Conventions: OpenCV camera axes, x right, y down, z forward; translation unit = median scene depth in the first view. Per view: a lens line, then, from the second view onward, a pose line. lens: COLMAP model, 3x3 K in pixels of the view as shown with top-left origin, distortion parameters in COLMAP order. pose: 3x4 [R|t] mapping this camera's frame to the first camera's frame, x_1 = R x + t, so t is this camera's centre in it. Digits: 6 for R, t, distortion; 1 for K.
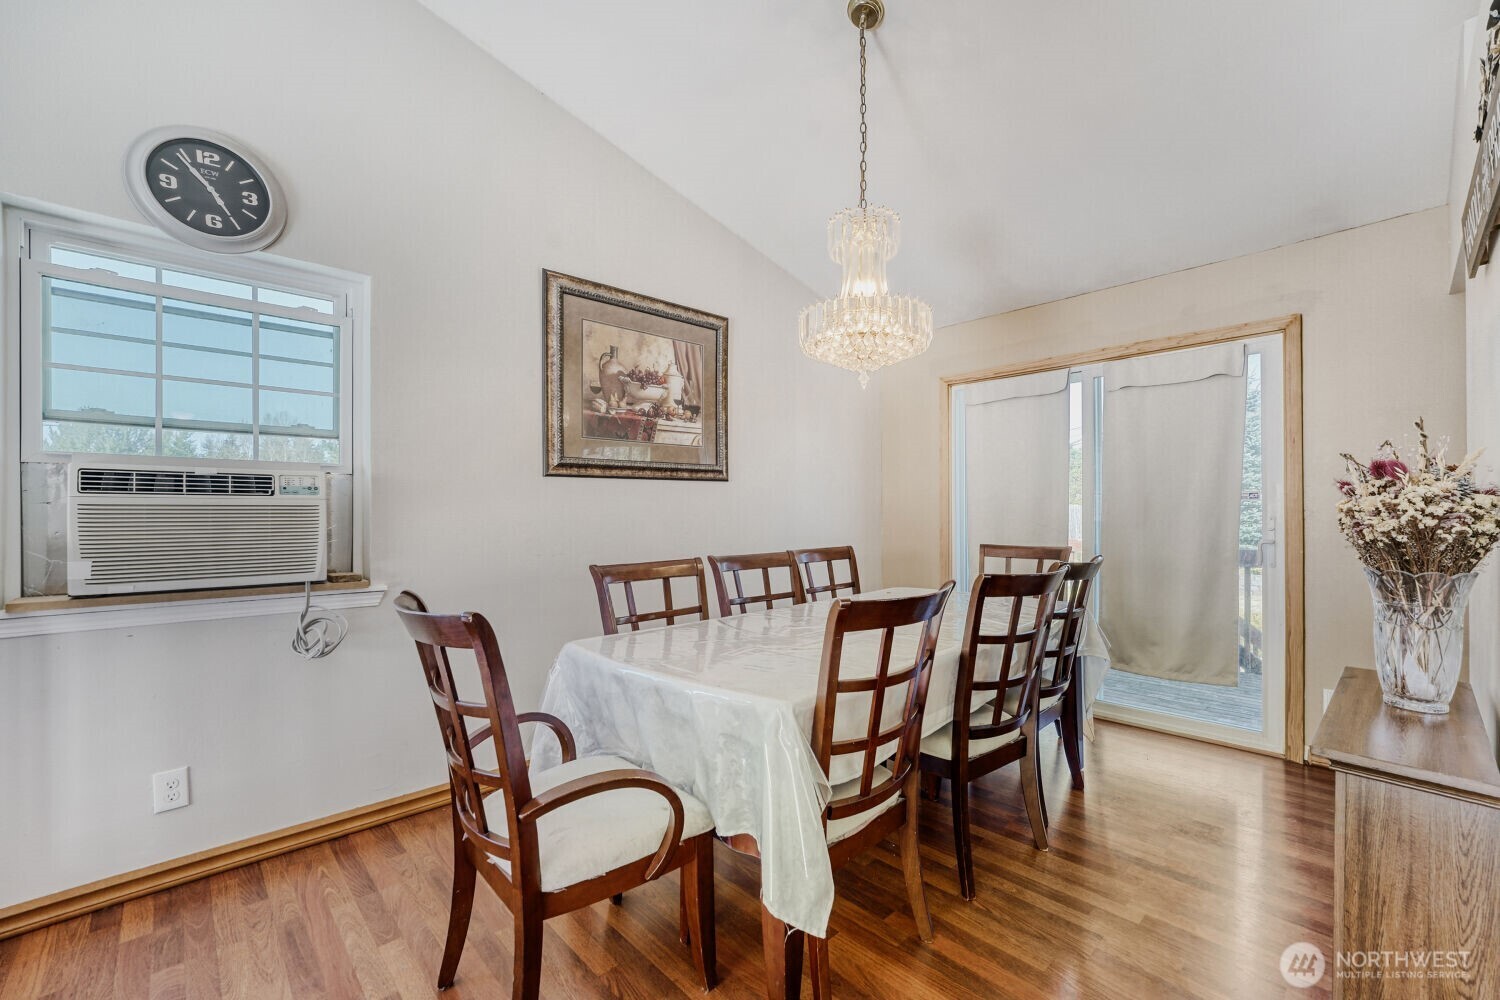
lens RADIAL K [[619.8, 0, 761.8], [0, 619.8, 509.6], [0, 0, 1]] dist [-0.004160, -0.000198]
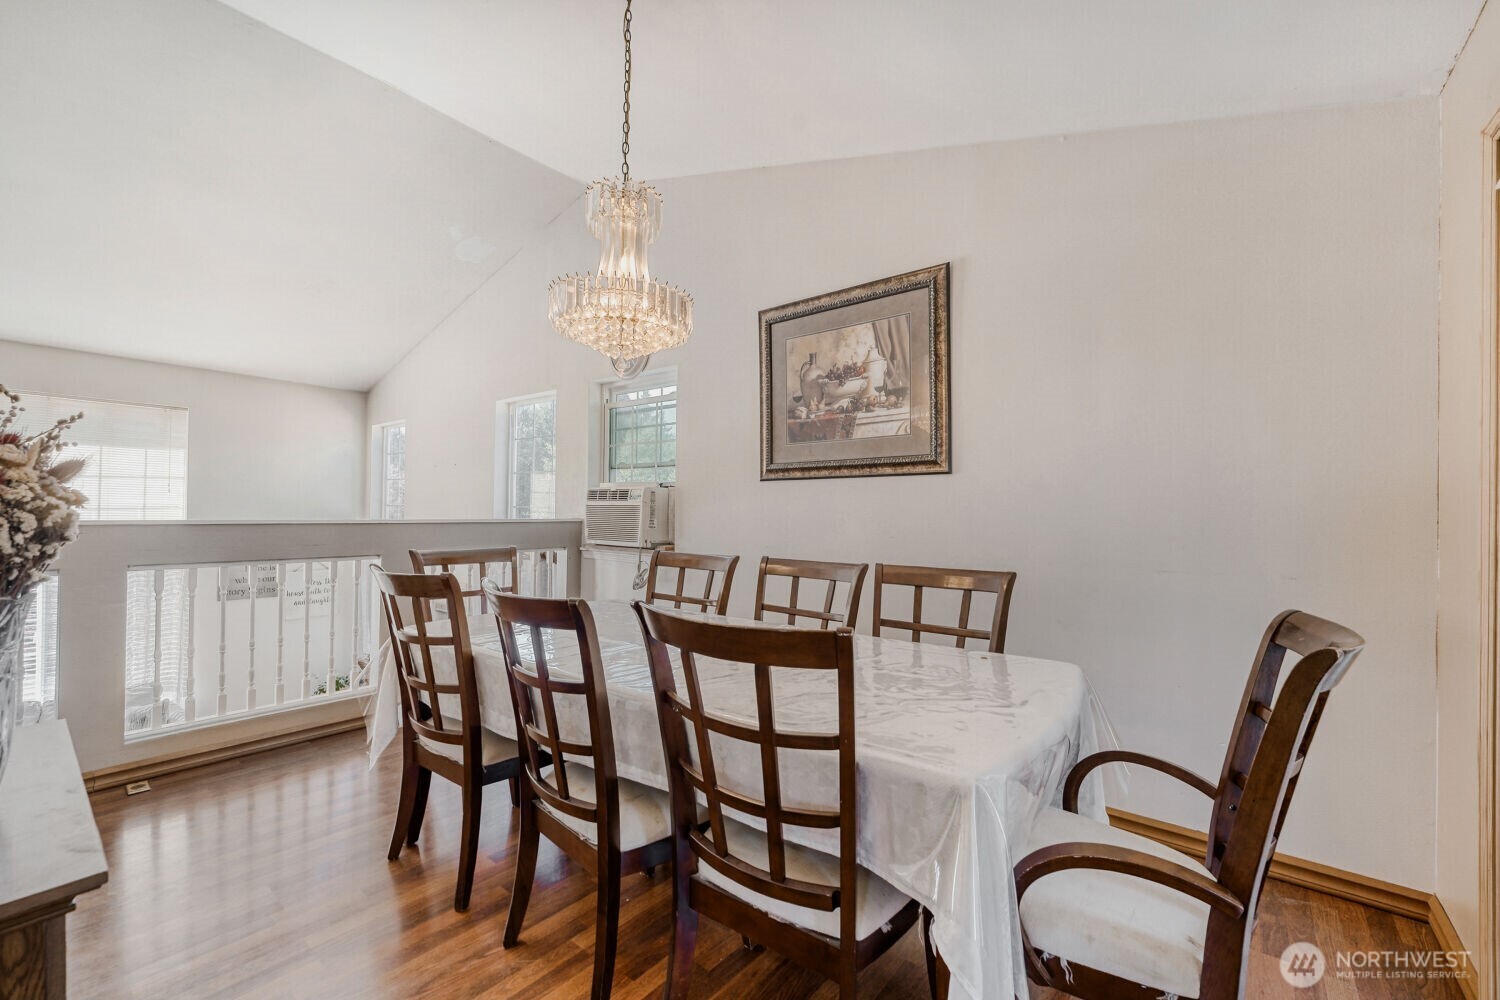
lens RADIAL K [[619.8, 0, 761.8], [0, 619.8, 509.6], [0, 0, 1]] dist [-0.004160, -0.000198]
pose [[0.140790, 0.012139, -0.989965, 0.754939], [0.002016, 0.999919, 0.012547, -0.010999], [0.990037, -0.003762, 0.140754, 0.728014]]
